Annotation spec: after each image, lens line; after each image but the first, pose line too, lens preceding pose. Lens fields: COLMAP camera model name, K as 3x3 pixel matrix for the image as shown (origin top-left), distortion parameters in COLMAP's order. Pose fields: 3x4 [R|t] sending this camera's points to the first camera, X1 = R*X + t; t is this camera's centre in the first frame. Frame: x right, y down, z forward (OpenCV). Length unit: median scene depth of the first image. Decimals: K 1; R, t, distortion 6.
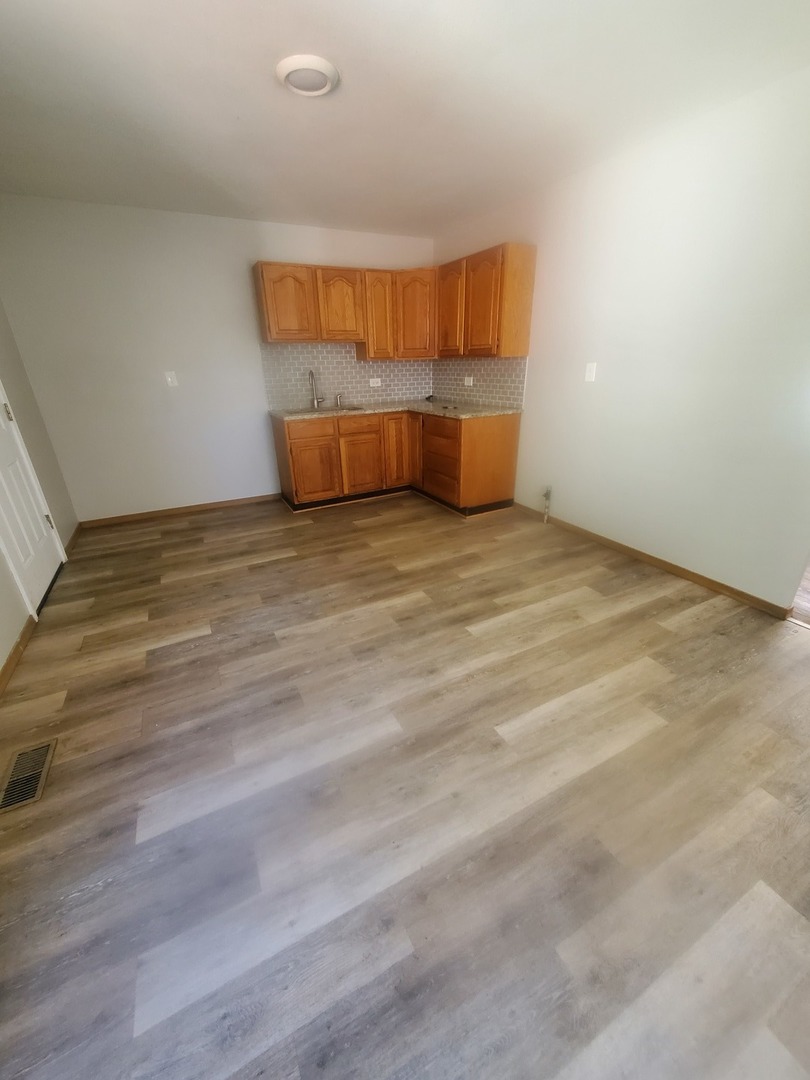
lens RADIAL K [[428.4, 0, 404.7], [0, 428.4, 538.6], [0, 0, 1]] dist [-0.001905, -0.000020]
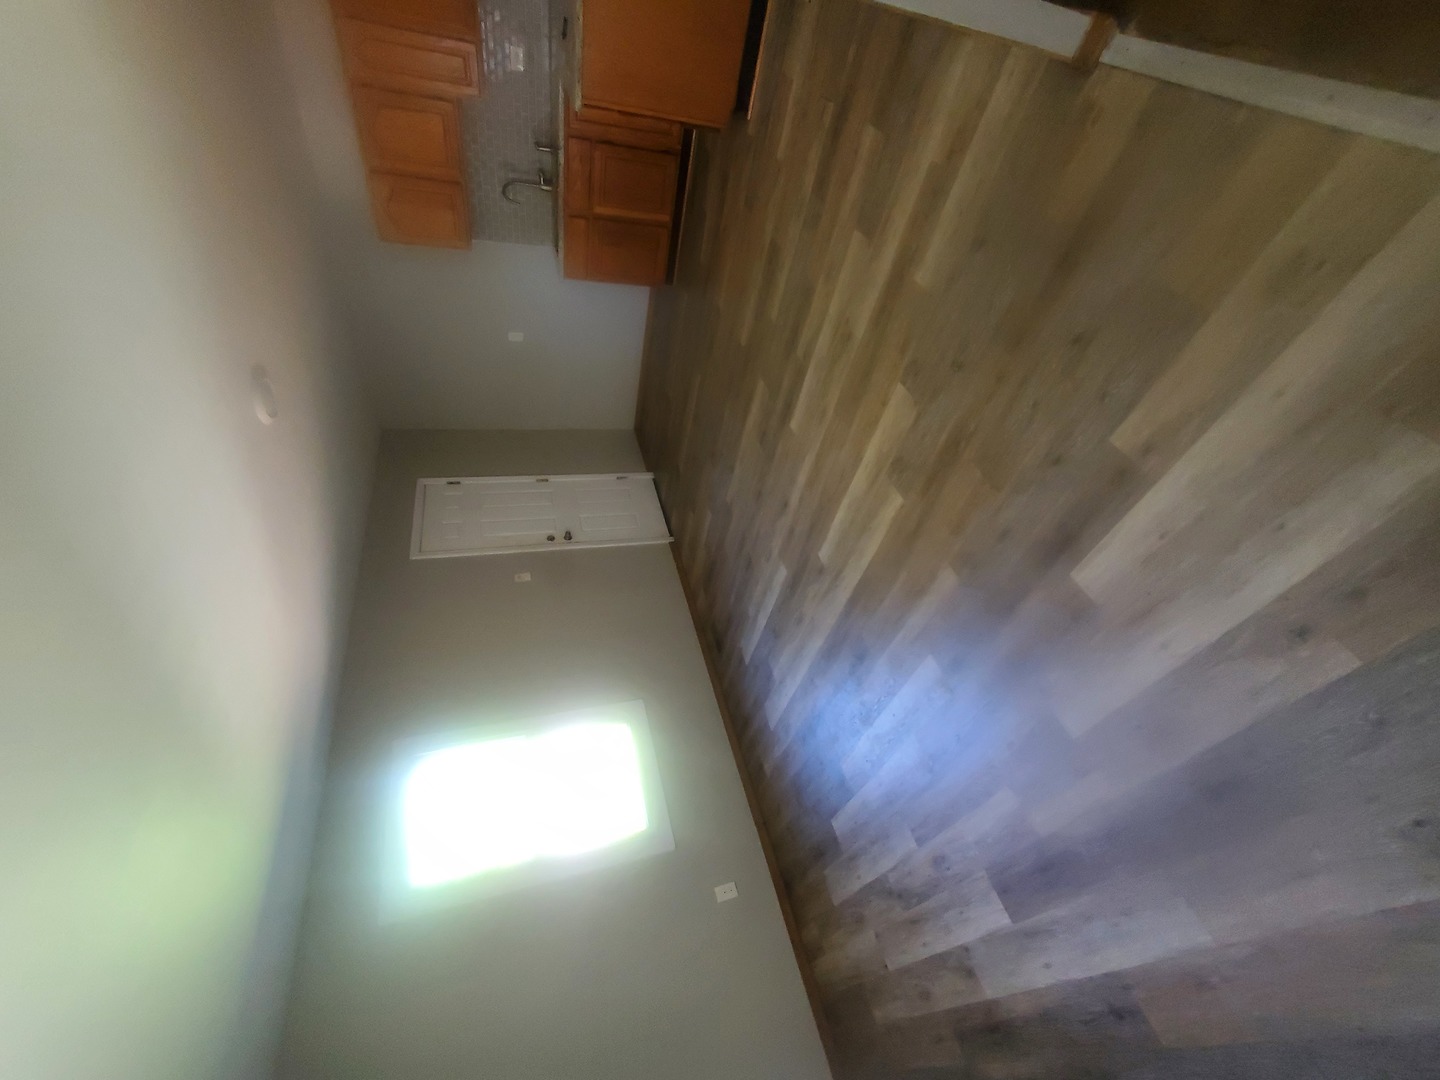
lens RADIAL K [[571.1, 0, 723.1], [0, 571.1, 541.8], [0, 0, 1]] dist [-0.001905, -0.000020]
pose [[0.329226, -0.287801, -0.899322, 1.206307], [0.920012, 0.312185, 0.236895, -0.151141], [0.212576, -0.905379, 0.367560, 0.289654]]
